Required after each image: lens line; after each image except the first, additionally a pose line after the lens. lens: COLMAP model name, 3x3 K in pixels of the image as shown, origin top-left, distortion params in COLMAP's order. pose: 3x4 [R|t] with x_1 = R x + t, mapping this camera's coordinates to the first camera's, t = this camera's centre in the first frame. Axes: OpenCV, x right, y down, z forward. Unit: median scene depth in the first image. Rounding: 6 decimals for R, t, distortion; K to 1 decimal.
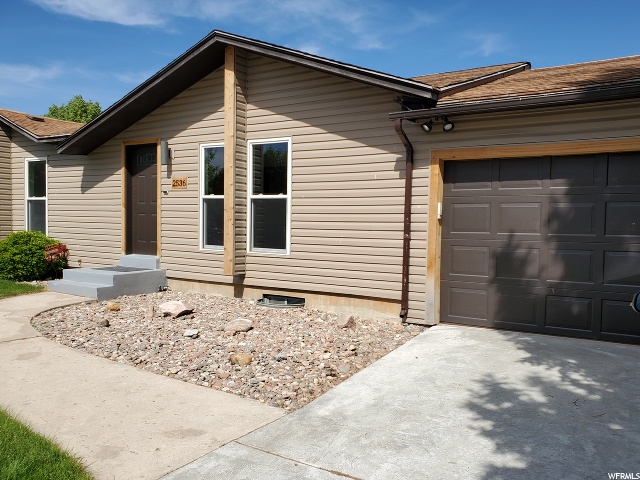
lens RADIAL K [[567.5, 0, 321.1], [0, 567.5, 246.1], [0, 0, 1]] dist [0.039918, -0.022414]
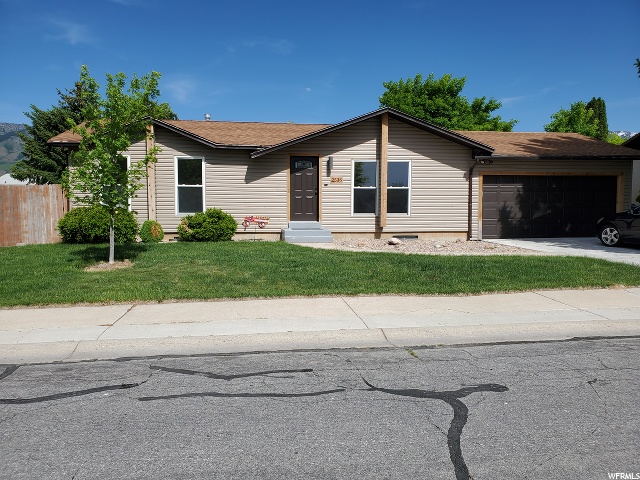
lens RADIAL K [[507.1, 0, 321.1], [0, 507.1, 238.8], [0, 0, 1]] dist [0.022015, -0.024032]
pose [[0.737631, -0.063689, 0.672193, -1.540636], [0.042609, 0.997948, 0.047797, -0.002403], [-0.673858, -0.006615, 0.738831, -0.167670]]
